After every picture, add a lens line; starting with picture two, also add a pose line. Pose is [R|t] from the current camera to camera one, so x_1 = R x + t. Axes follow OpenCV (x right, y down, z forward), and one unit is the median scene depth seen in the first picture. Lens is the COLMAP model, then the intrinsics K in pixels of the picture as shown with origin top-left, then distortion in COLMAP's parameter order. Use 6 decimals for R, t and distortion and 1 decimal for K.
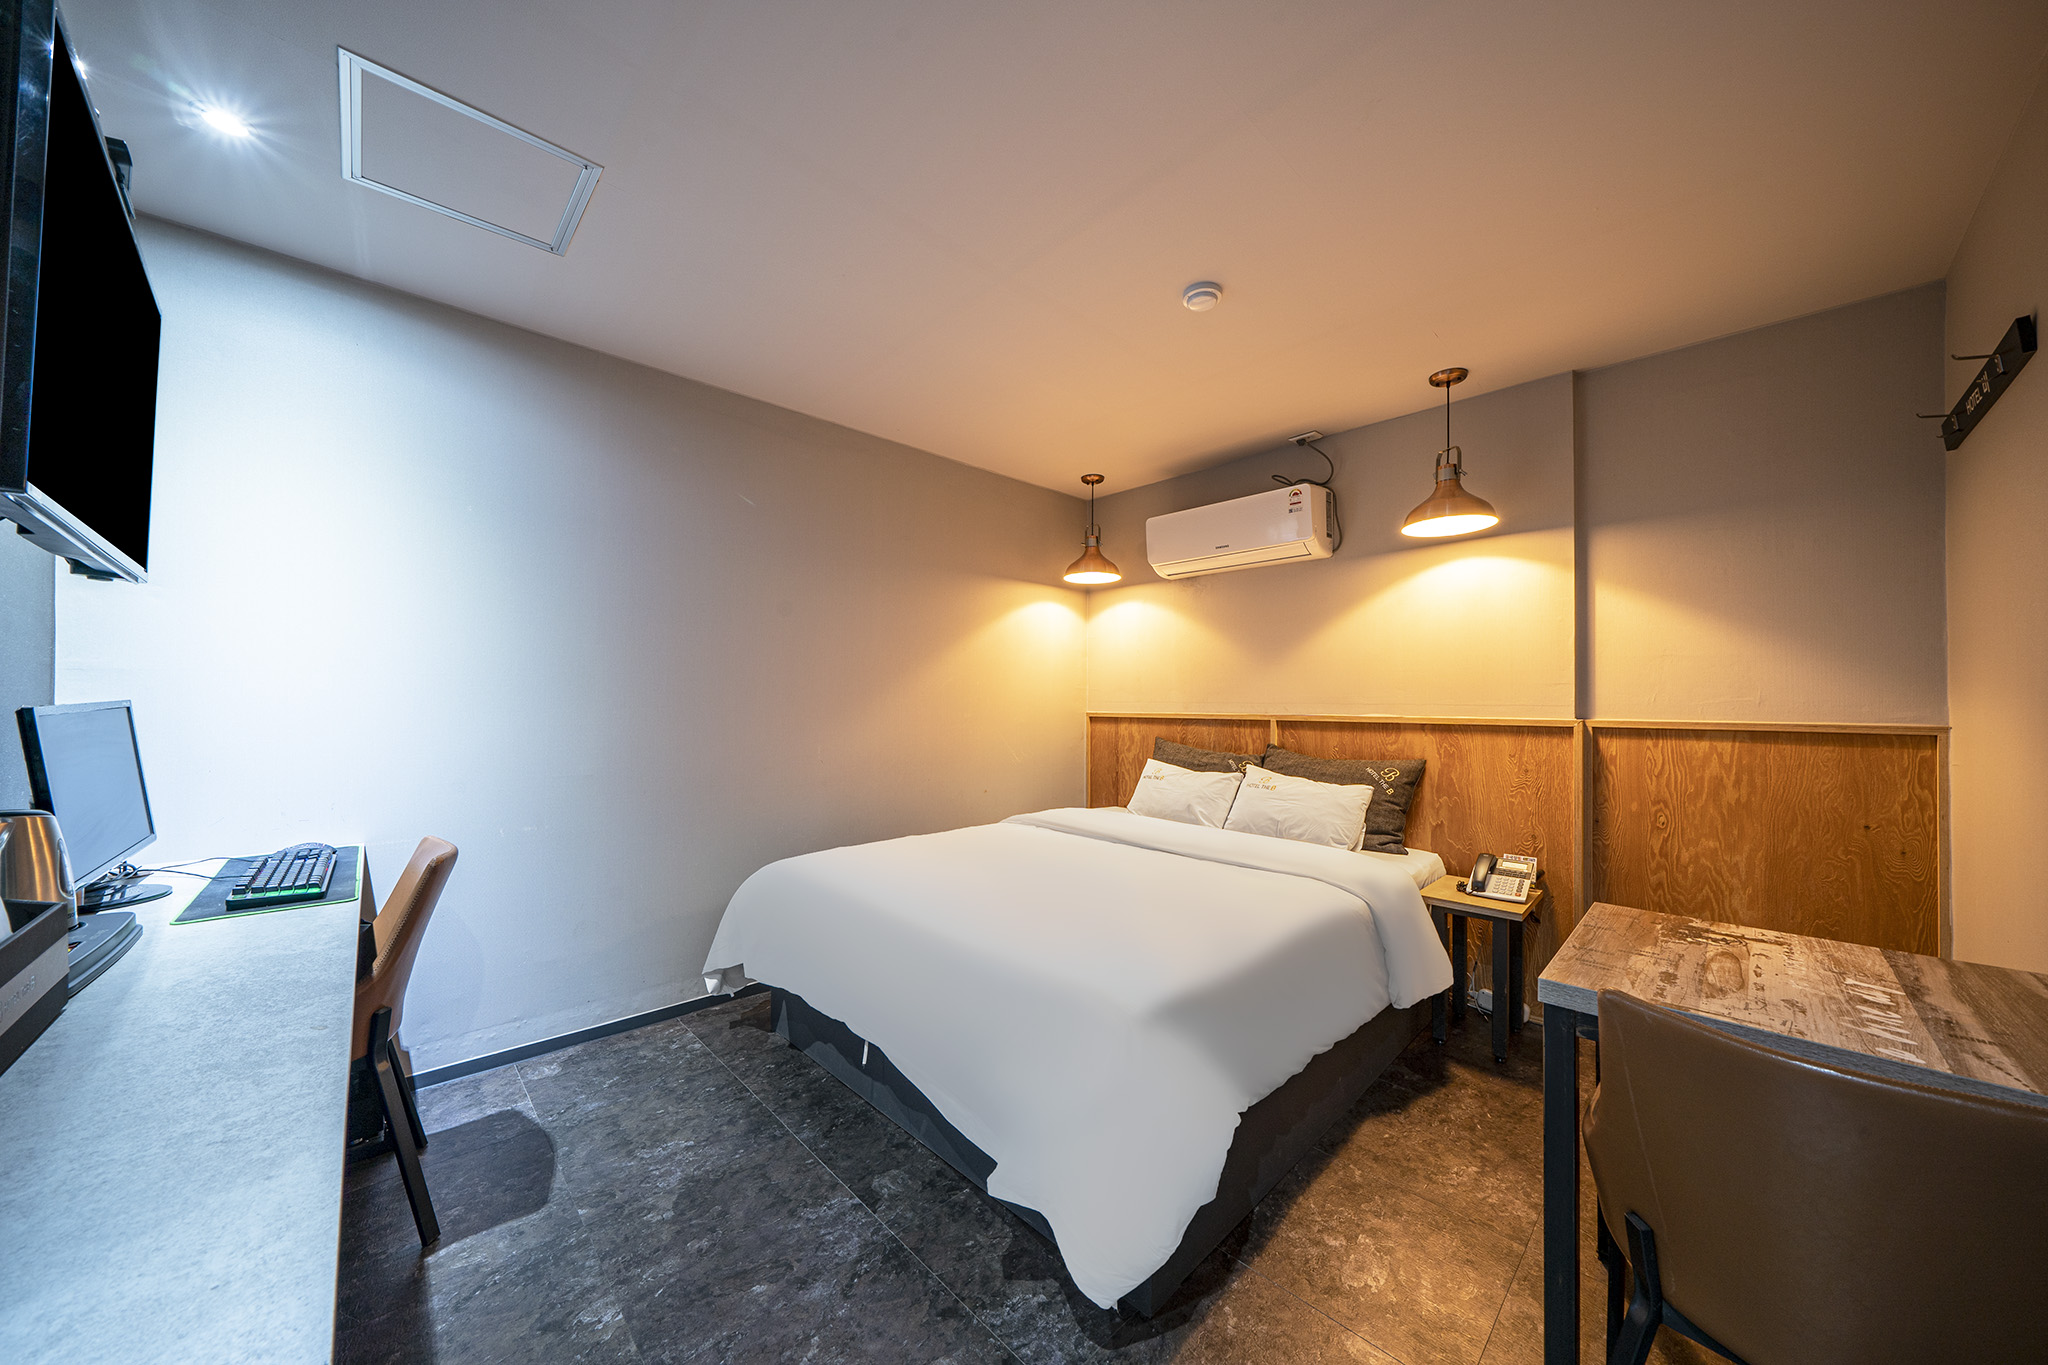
lens RADIAL K [[719.6, 0, 1024.0], [0, 719.6, 682.5], [0, 0, 1]] dist [-0.020375, 0.000013]
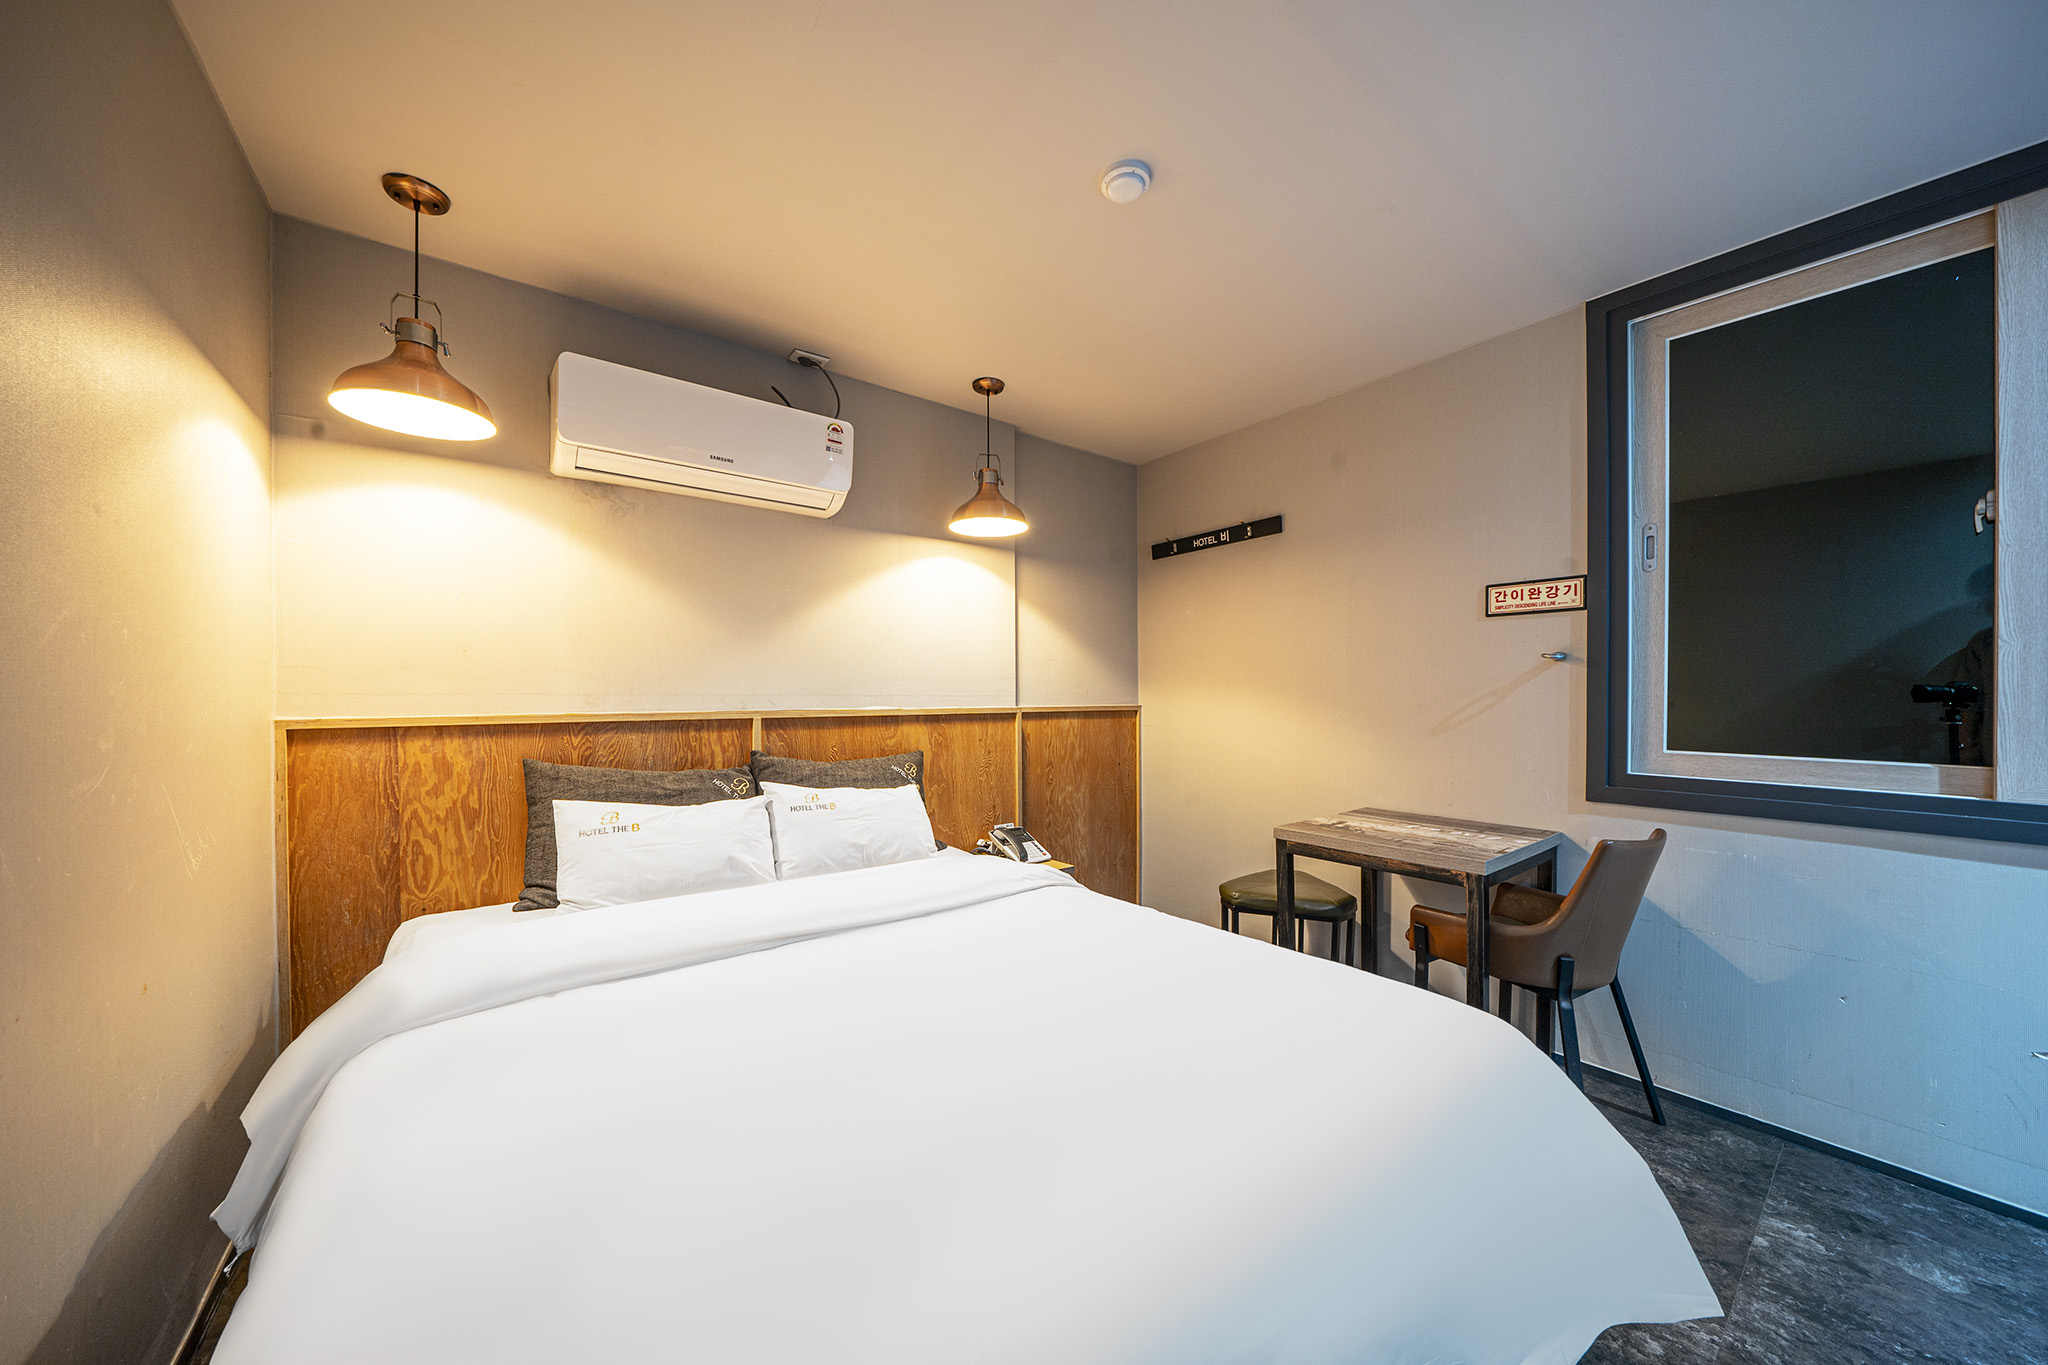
lens RADIAL K [[701.9, 0, 1018.0], [0, 701.9, 689.7], [0, 0, 1]] dist [-0.000214, 0.000007]
pose [[0.103263, -0.001122, 0.994653, -0.379402], [-0.026097, 0.999652, 0.003837, 0.014820], [-0.994312, -0.026353, 0.103198, 0.733403]]
